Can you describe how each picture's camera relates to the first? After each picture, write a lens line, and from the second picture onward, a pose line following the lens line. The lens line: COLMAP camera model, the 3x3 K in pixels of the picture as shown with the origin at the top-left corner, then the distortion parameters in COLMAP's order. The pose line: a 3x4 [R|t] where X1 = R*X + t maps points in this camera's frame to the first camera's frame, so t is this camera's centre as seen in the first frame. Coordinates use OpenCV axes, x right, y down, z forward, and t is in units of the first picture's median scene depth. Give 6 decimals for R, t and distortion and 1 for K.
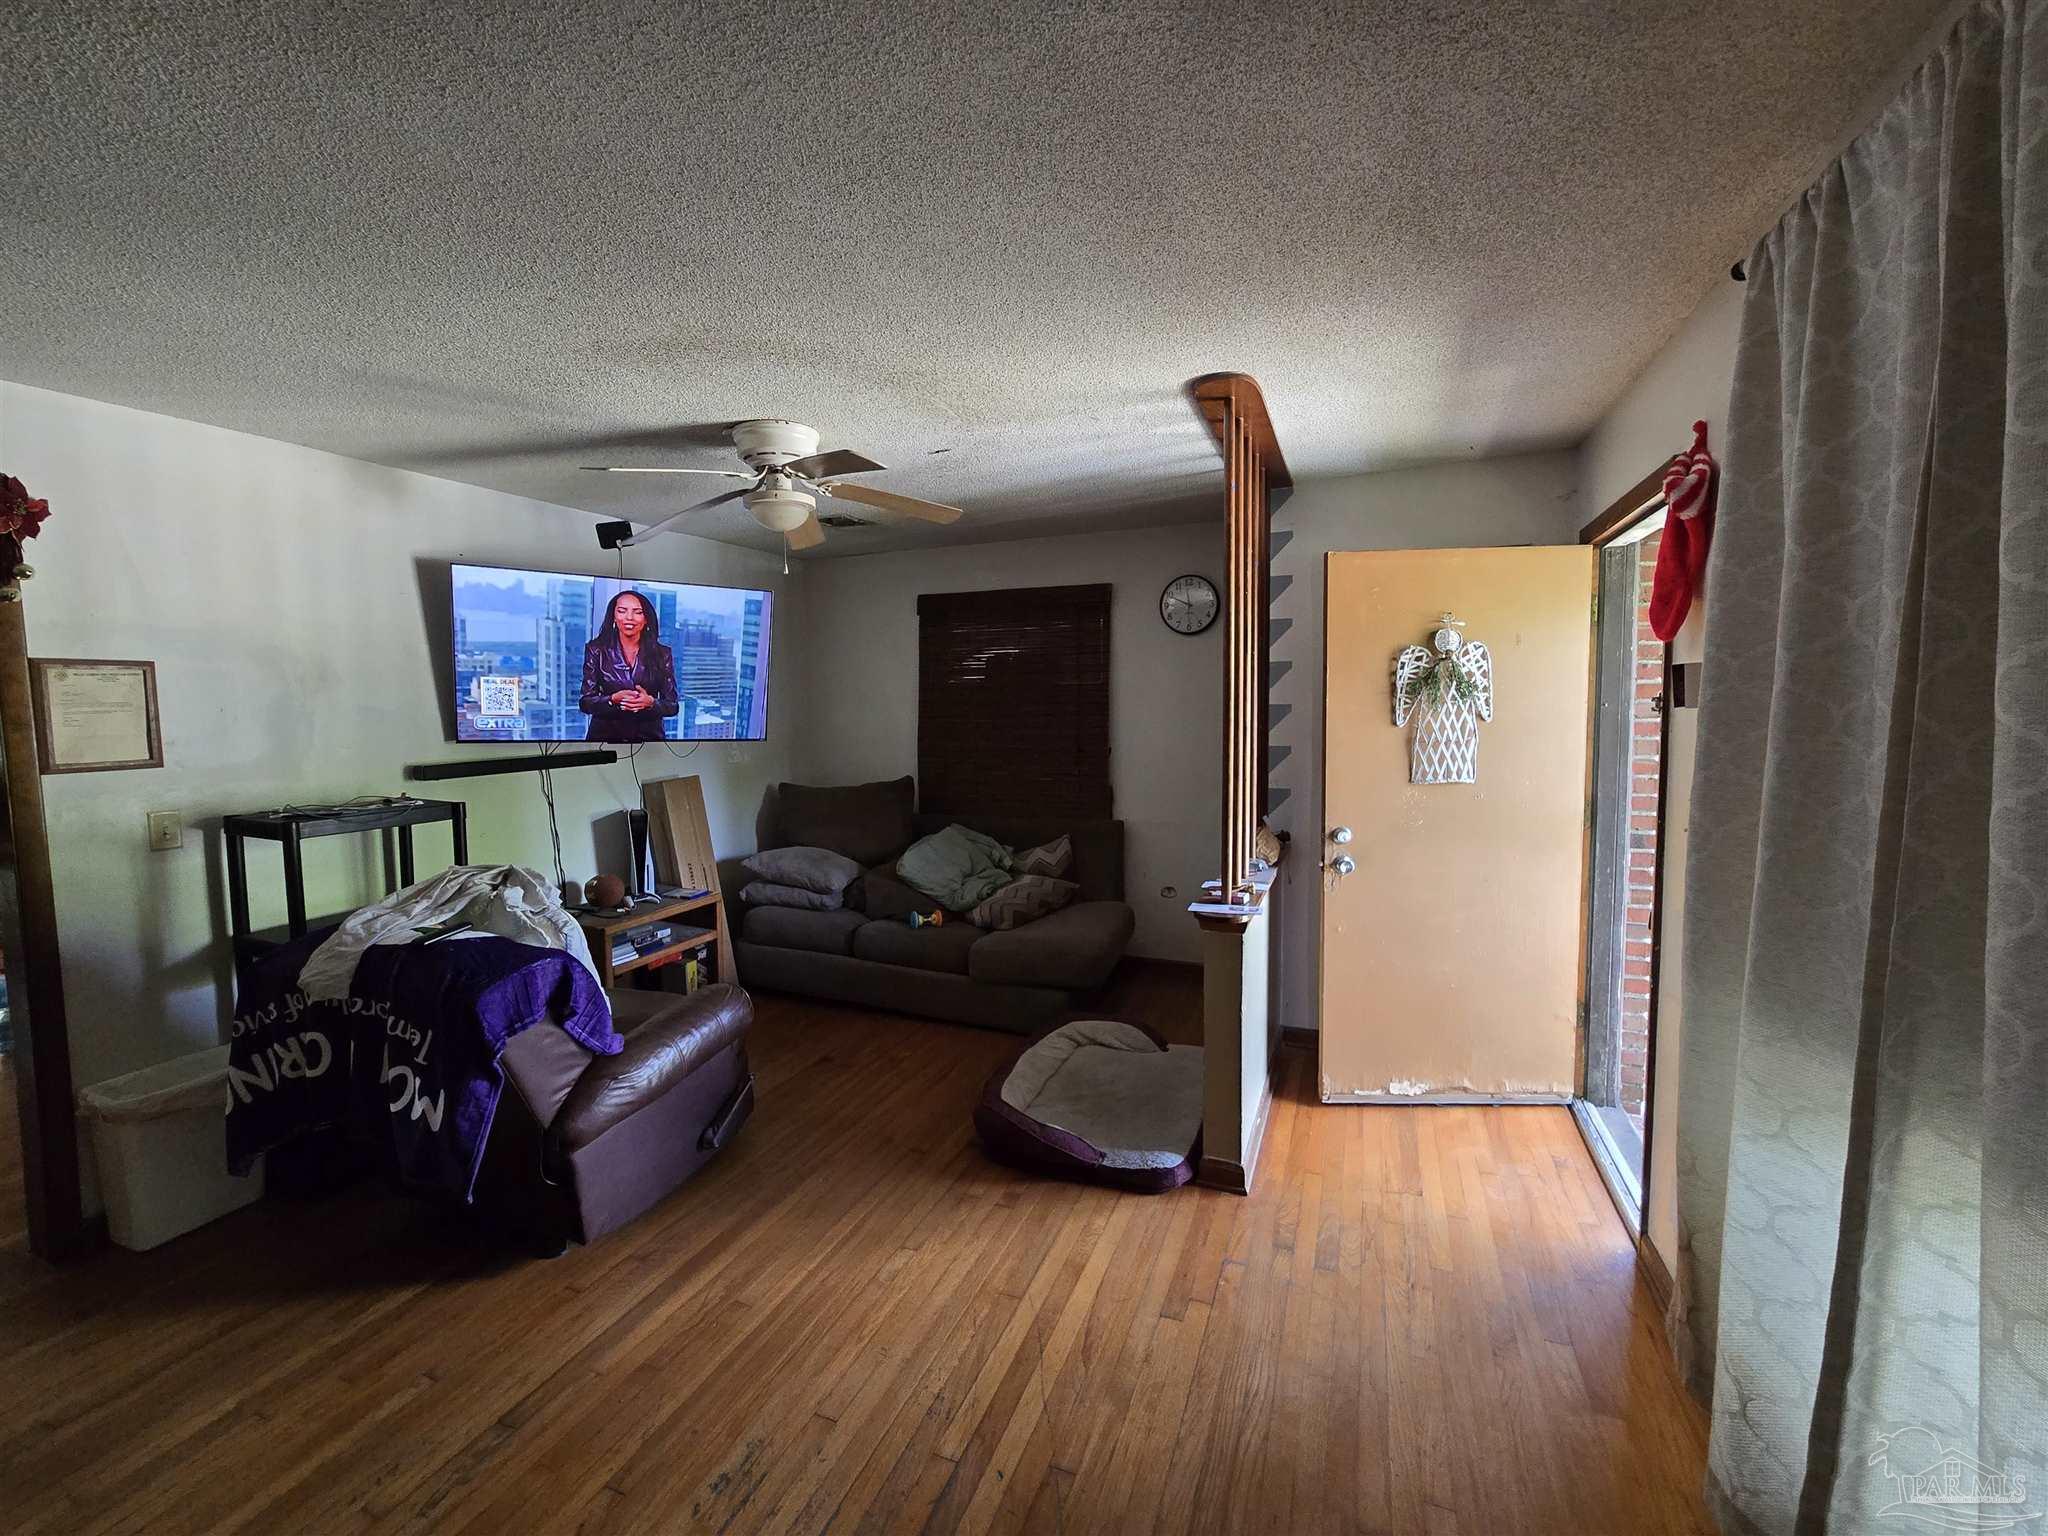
lens RADIAL K [[839.4, 0, 1022.6], [0, 839.4, 761.6], [0, 0, 1]] dist [-0.000003, 0.000260]
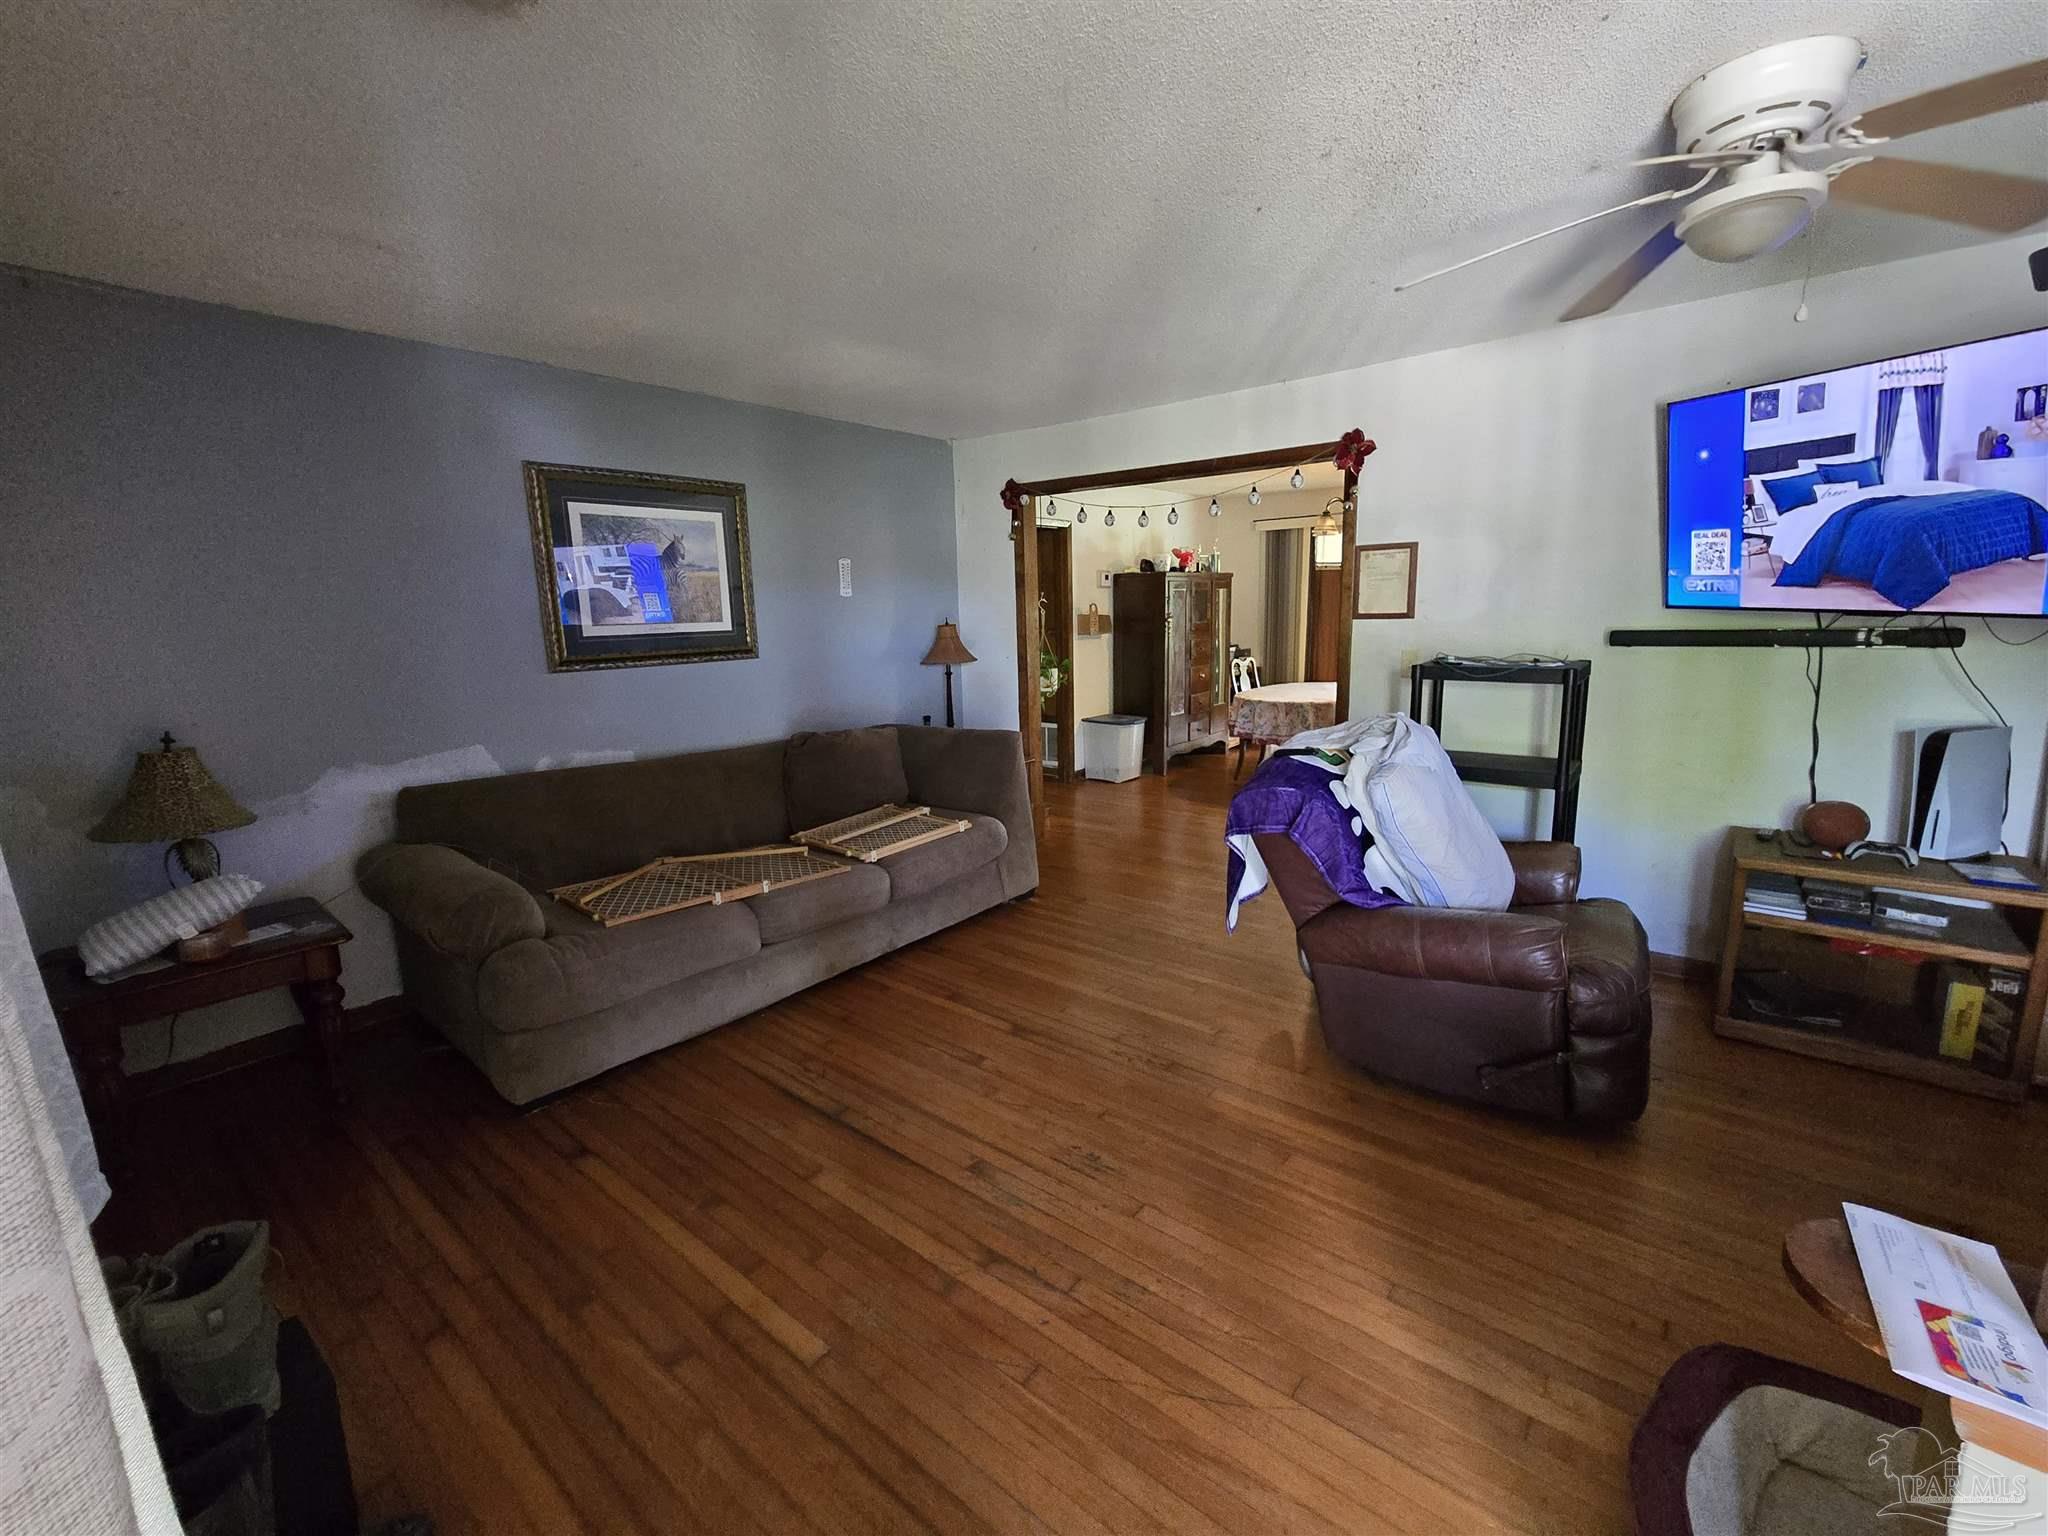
lens RADIAL K [[839.4, 0, 1022.6], [0, 839.4, 761.6], [0, 0, 1]] dist [-0.000003, 0.000260]
pose [[-0.294819, 0.197102, -0.935004, 0.510543], [-0.036025, 0.975507, 0.216999, -0.039342], [0.954874, 0.097659, -0.280497, 0.742529]]
